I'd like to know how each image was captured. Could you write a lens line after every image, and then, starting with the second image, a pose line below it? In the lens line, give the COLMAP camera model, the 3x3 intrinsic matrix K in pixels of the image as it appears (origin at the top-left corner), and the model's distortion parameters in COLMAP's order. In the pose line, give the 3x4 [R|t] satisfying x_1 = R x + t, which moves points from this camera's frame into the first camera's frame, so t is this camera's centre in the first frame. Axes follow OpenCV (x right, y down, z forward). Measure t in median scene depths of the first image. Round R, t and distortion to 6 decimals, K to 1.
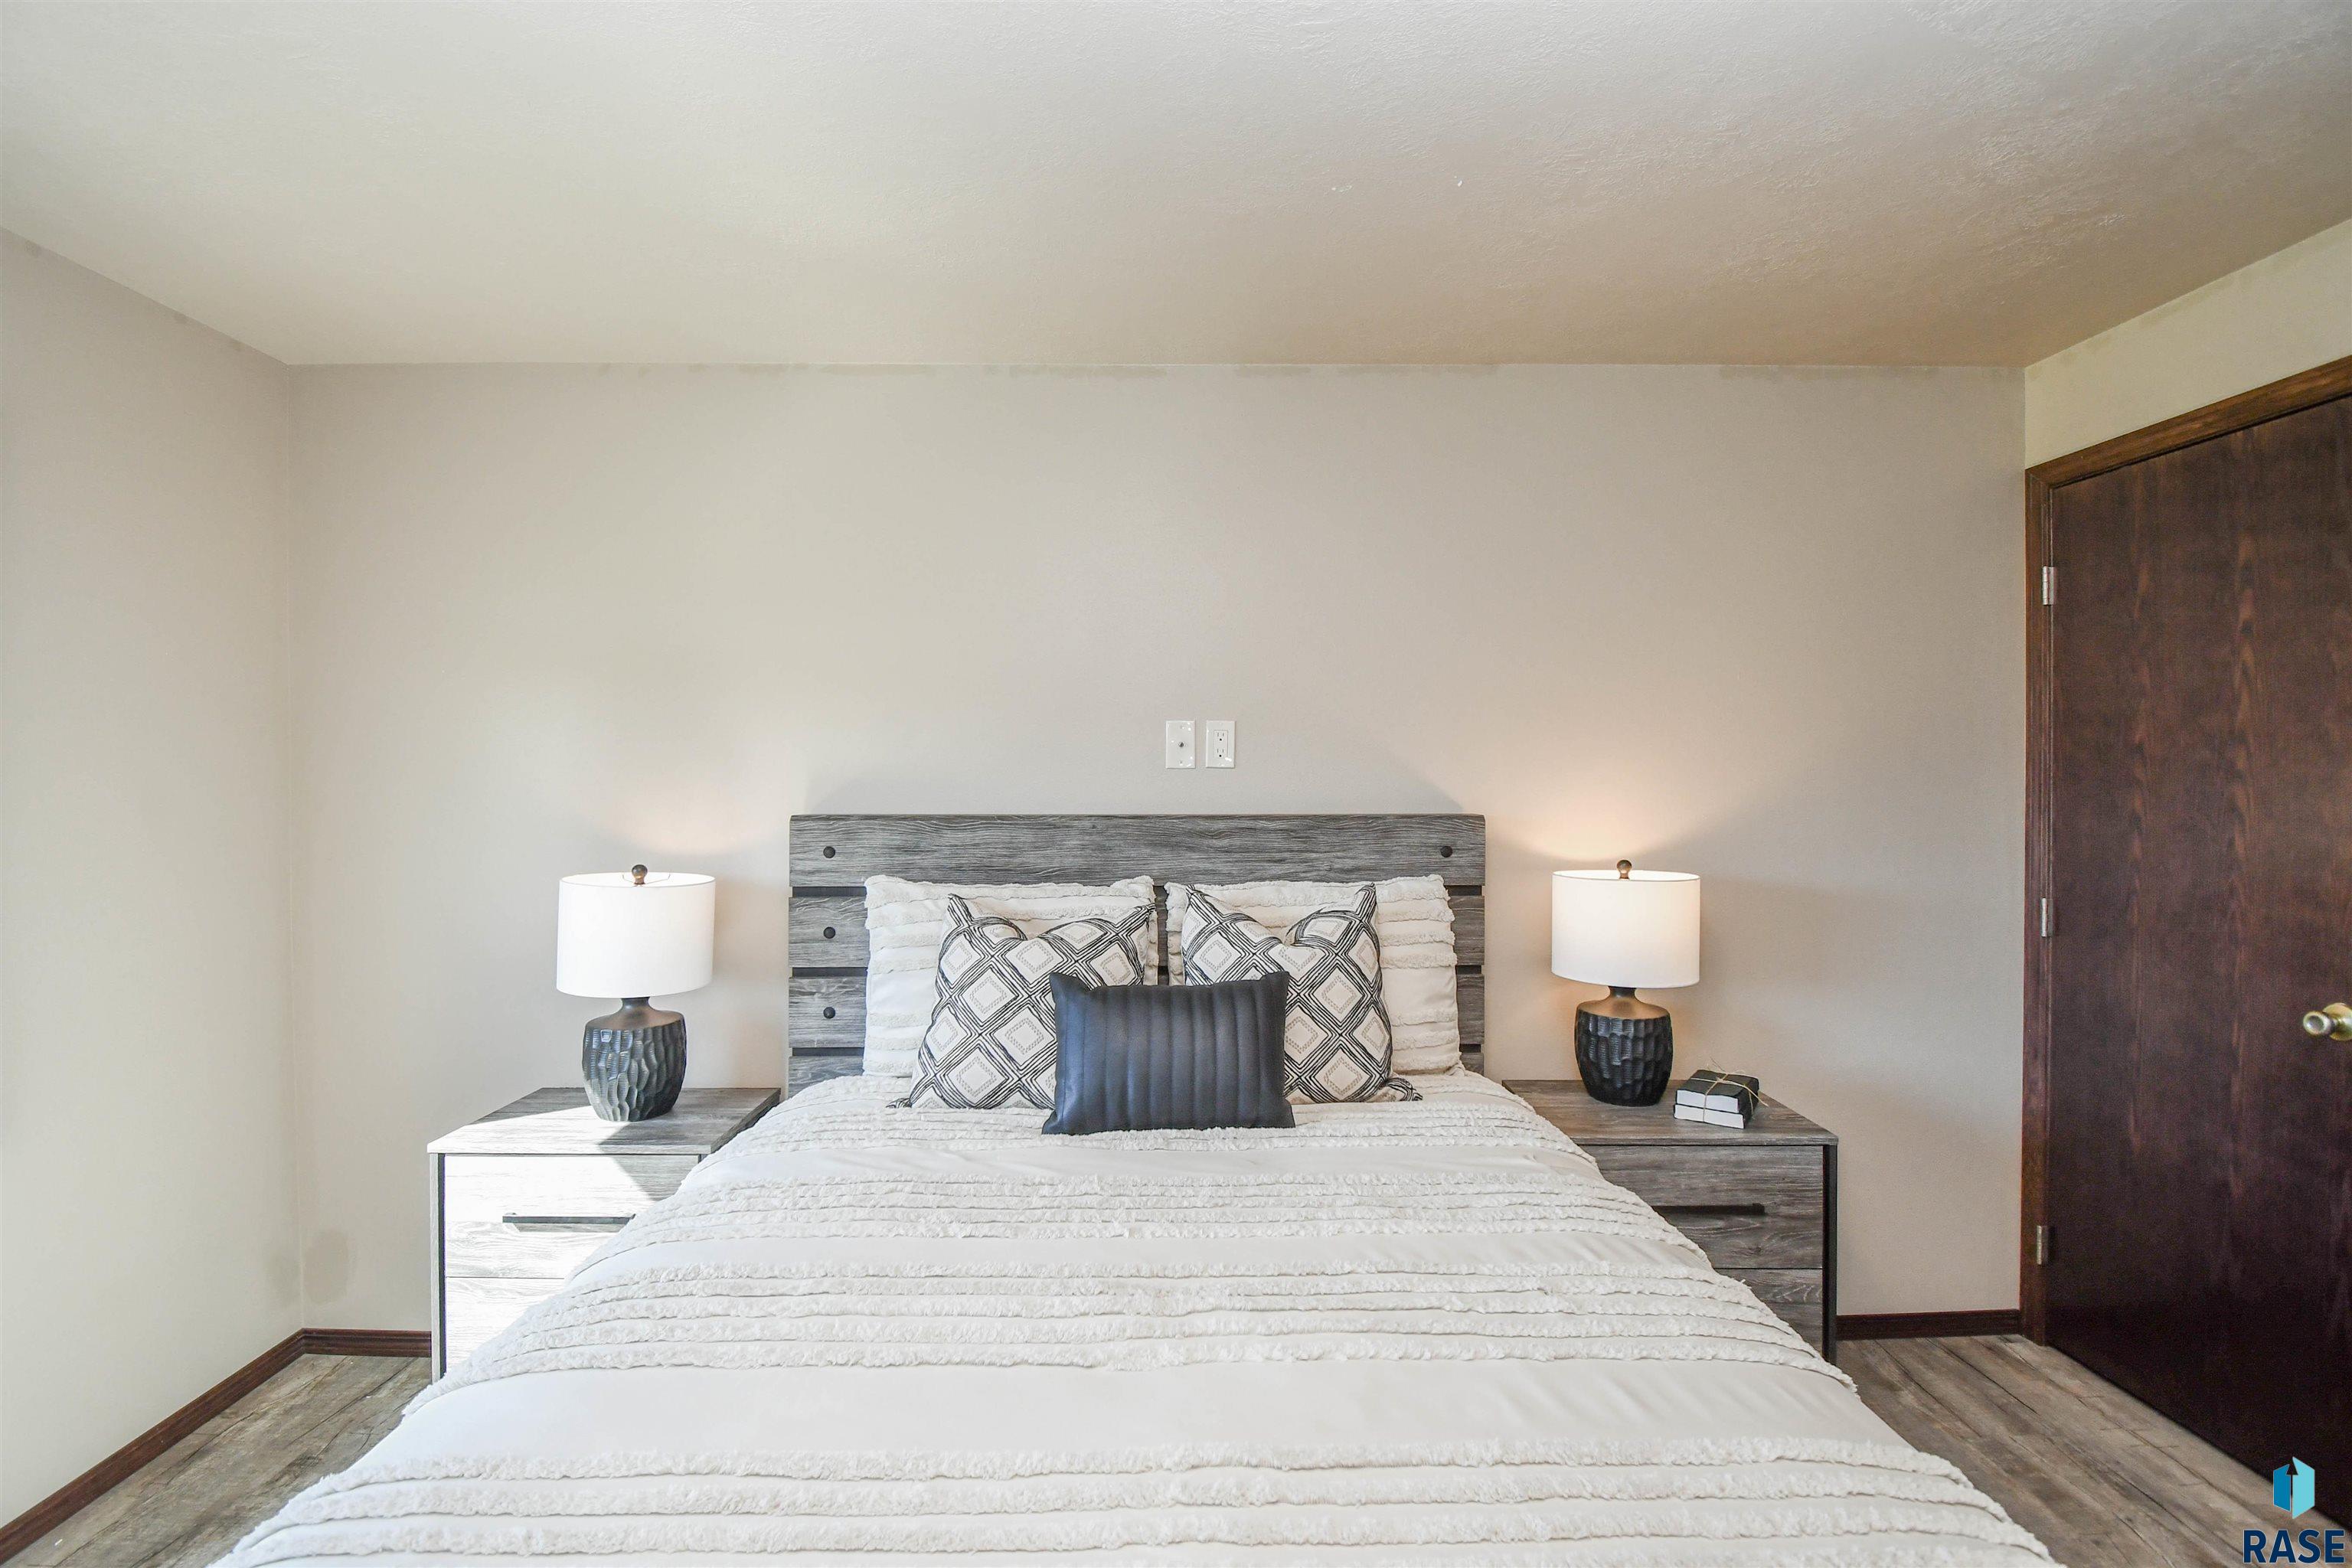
lens RADIAL K [[1065.7, 0, 1174.5], [0, 1065.7, 785.0], [0, 0, 1]] dist [0.004503, -0.012431]
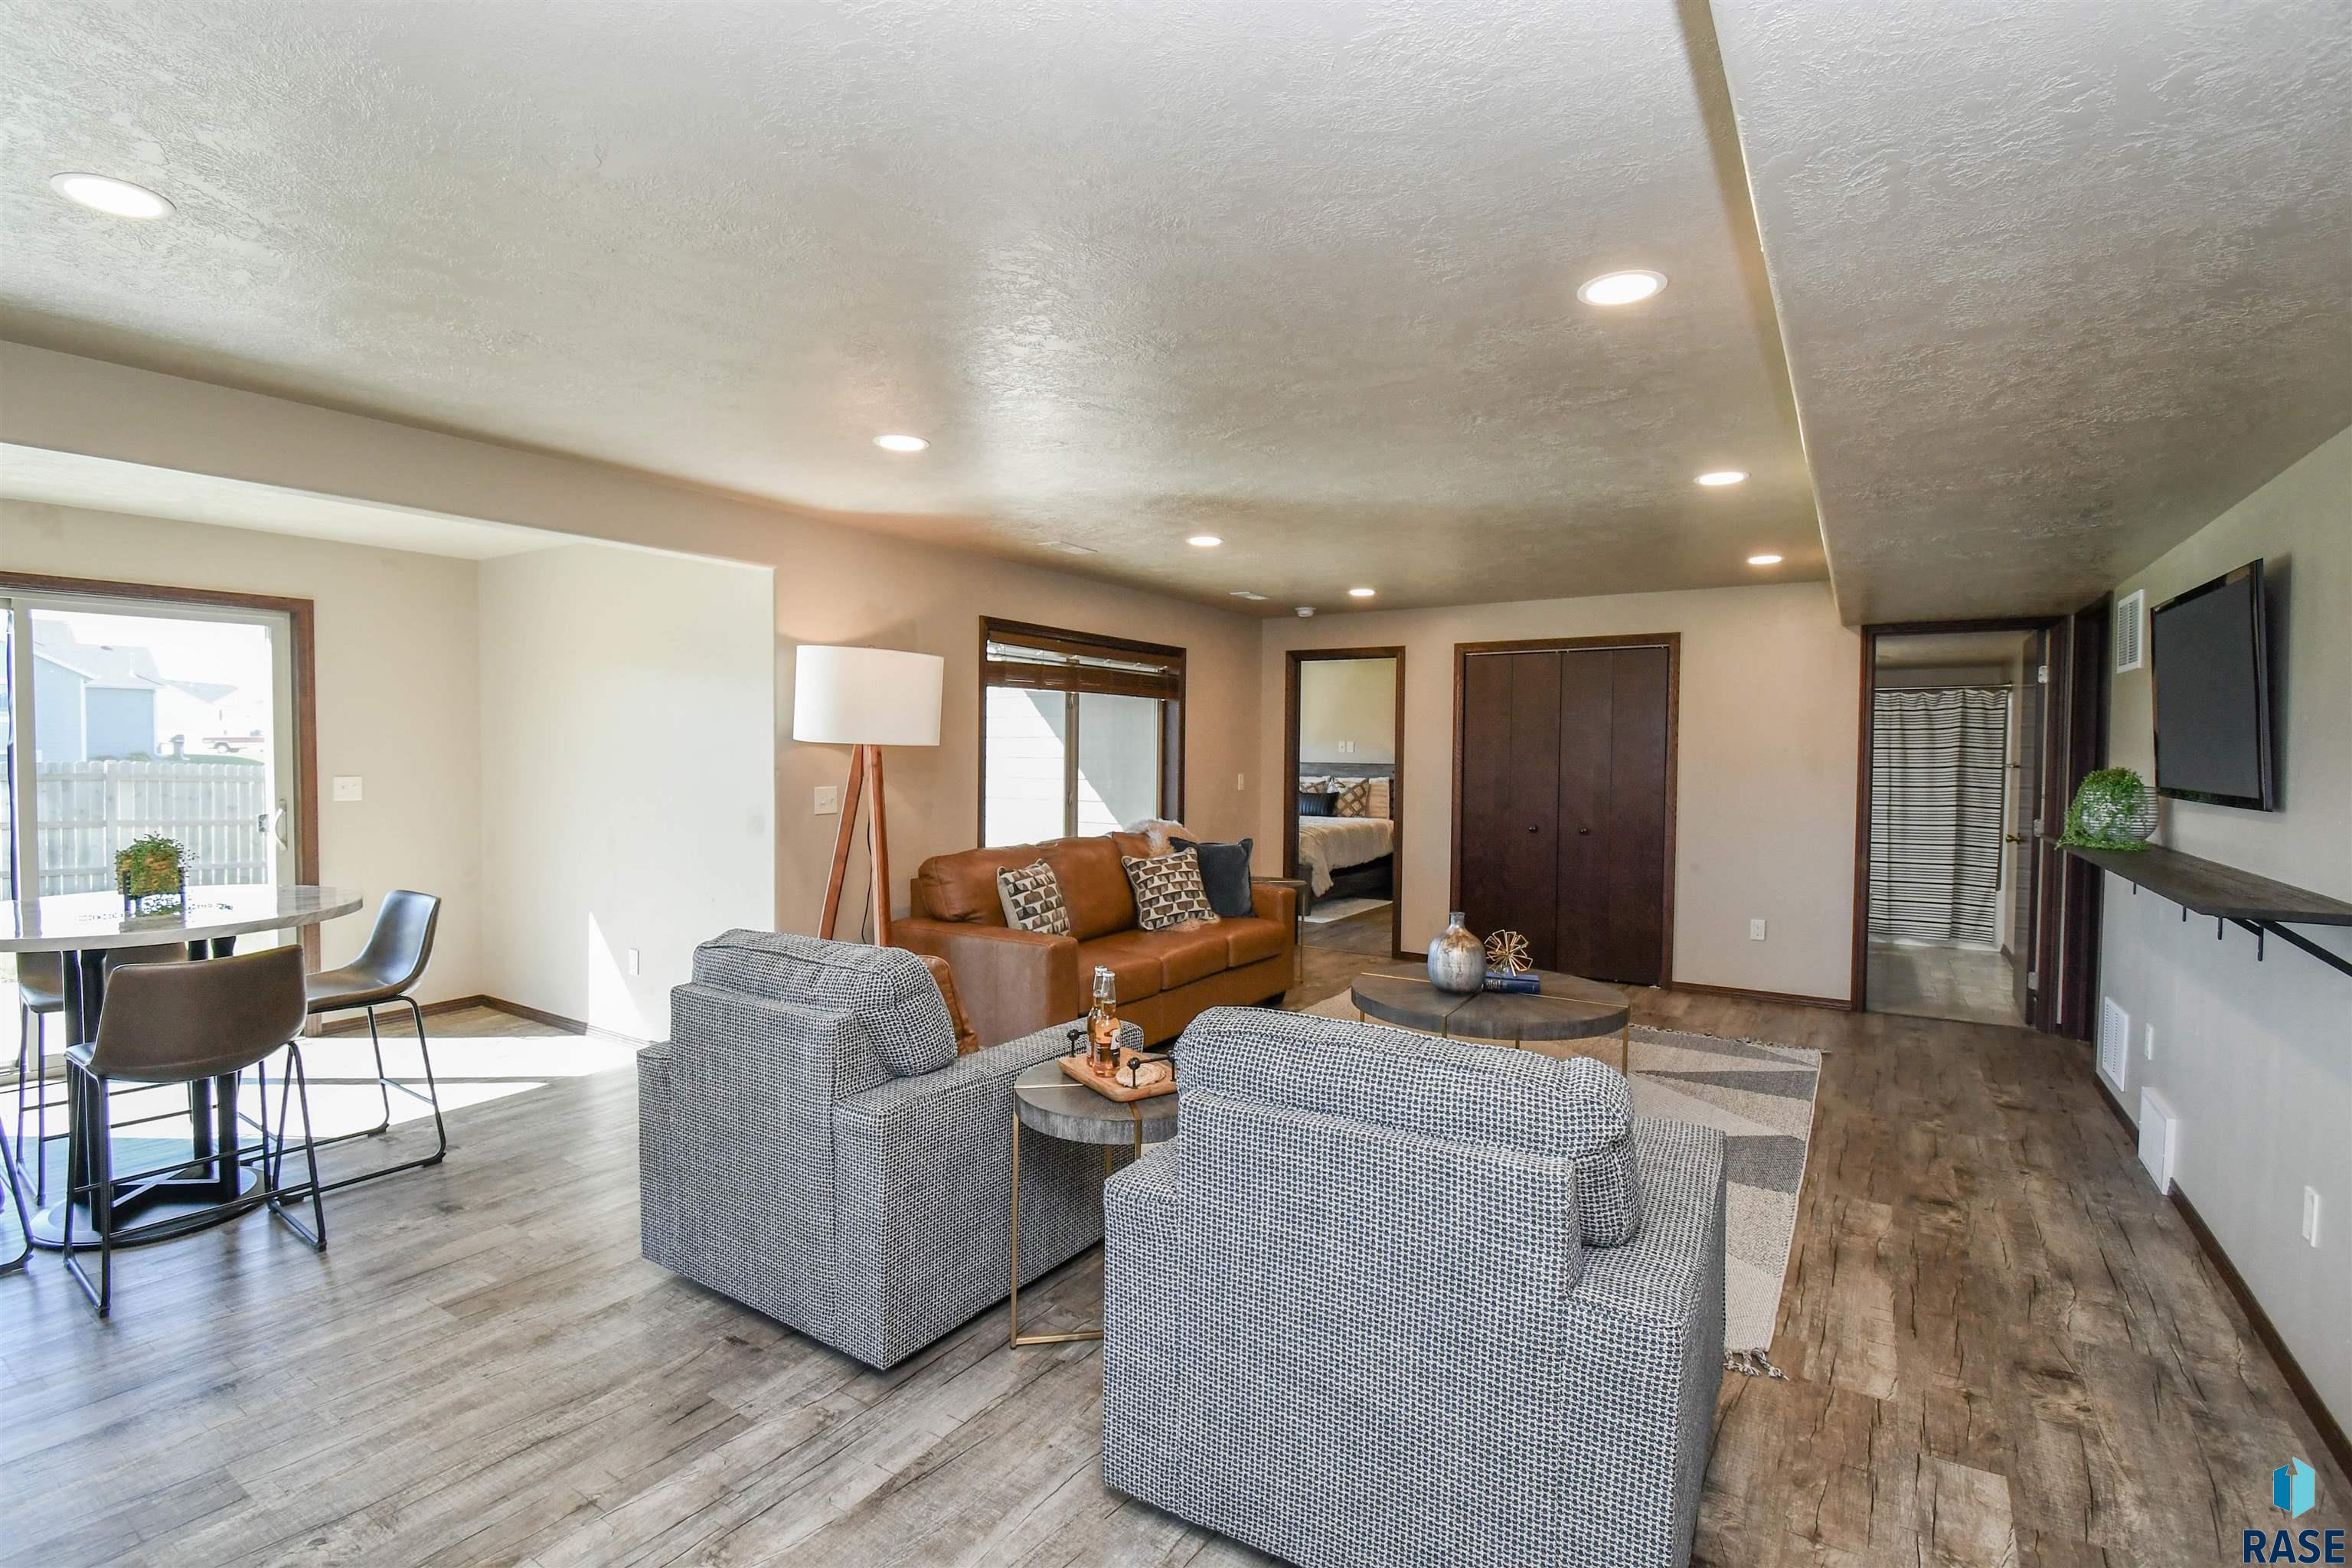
lens RADIAL K [[1065.7, 0, 1169.7], [0, 1065.7, 785.0], [0, 0, 1]] dist [0.004503, -0.012431]
pose [[0.827523, 0.026576, -0.560802, 2.334845], [-0.013278, 0.999526, 0.027775, 0.004257], [0.561274, -0.015538, 0.827484, -3.779947]]
